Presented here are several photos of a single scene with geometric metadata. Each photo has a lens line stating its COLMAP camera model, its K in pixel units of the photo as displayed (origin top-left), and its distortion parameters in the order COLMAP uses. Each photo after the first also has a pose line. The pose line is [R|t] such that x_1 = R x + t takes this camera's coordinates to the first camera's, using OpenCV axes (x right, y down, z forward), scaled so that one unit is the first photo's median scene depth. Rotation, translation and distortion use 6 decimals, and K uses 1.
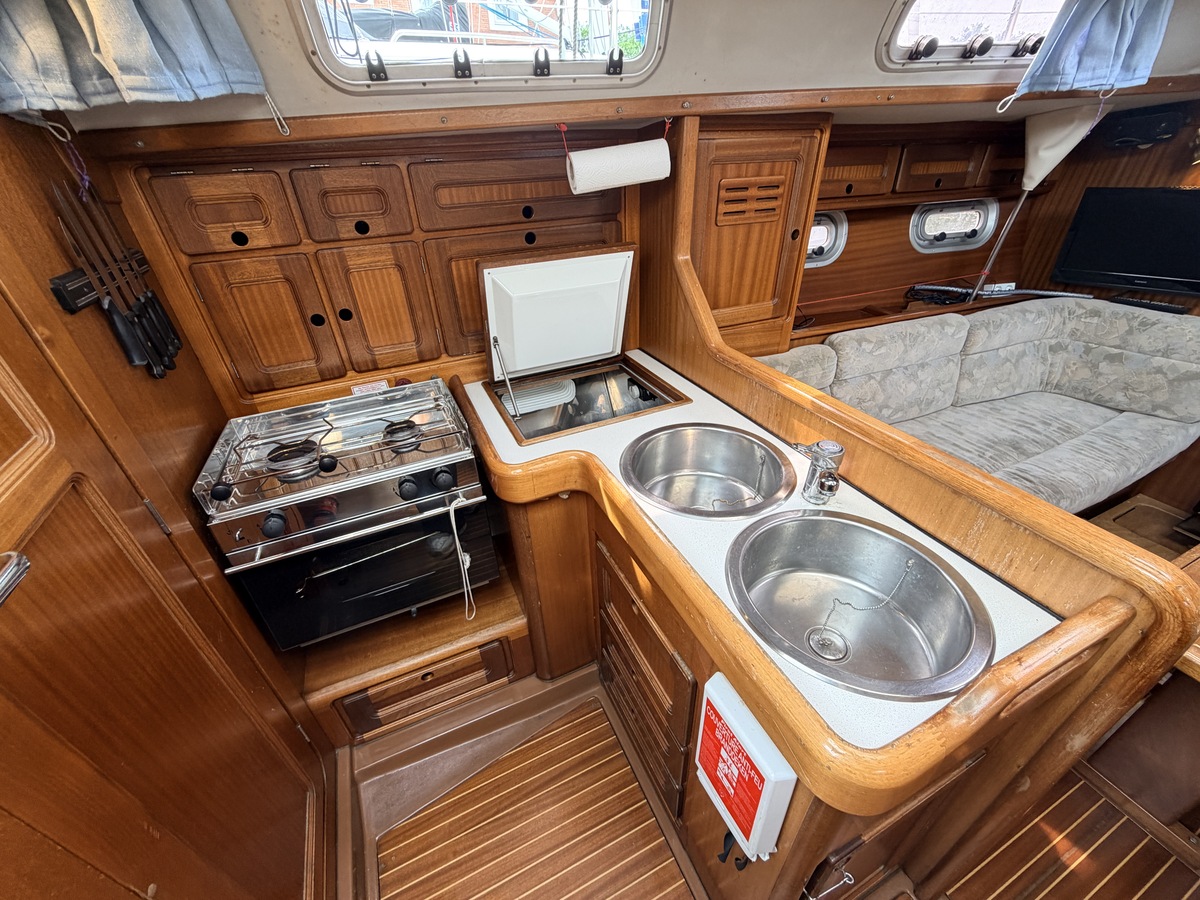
lens RADIAL K [[479.9, 0, 598.6], [0, 479.9, 451.2], [0, 0, 1]] dist [-0.000118, -0.000068]
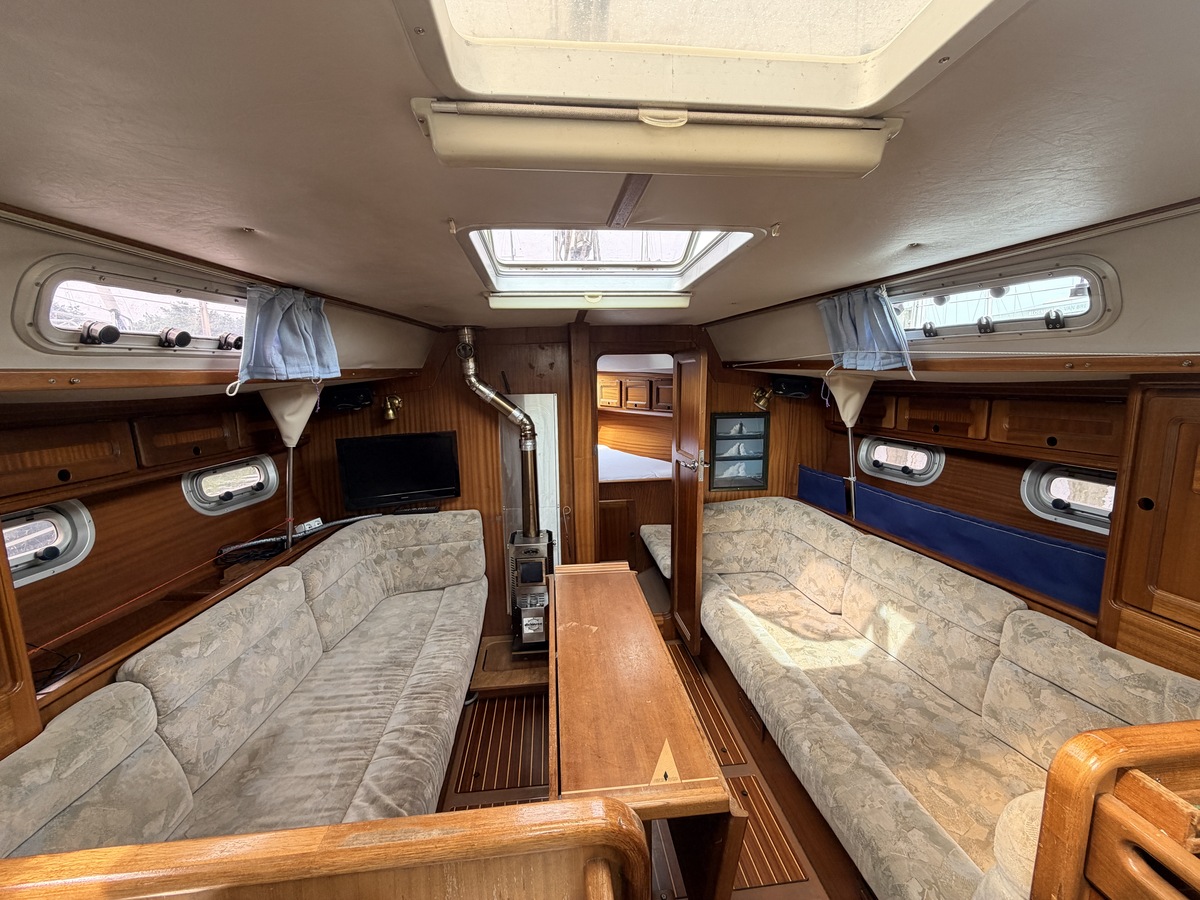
lens RADIAL K [[479.9, 0, 598.6], [0, 479.9, 451.2], [0, 0, 1]] dist [-0.000118, -0.000068]
pose [[0.319813, -0.118340, 0.940061, 0.096750], [0.509569, 0.857944, -0.065356, -0.111059], [-0.798786, 0.499928, 0.334684, 0.088382]]
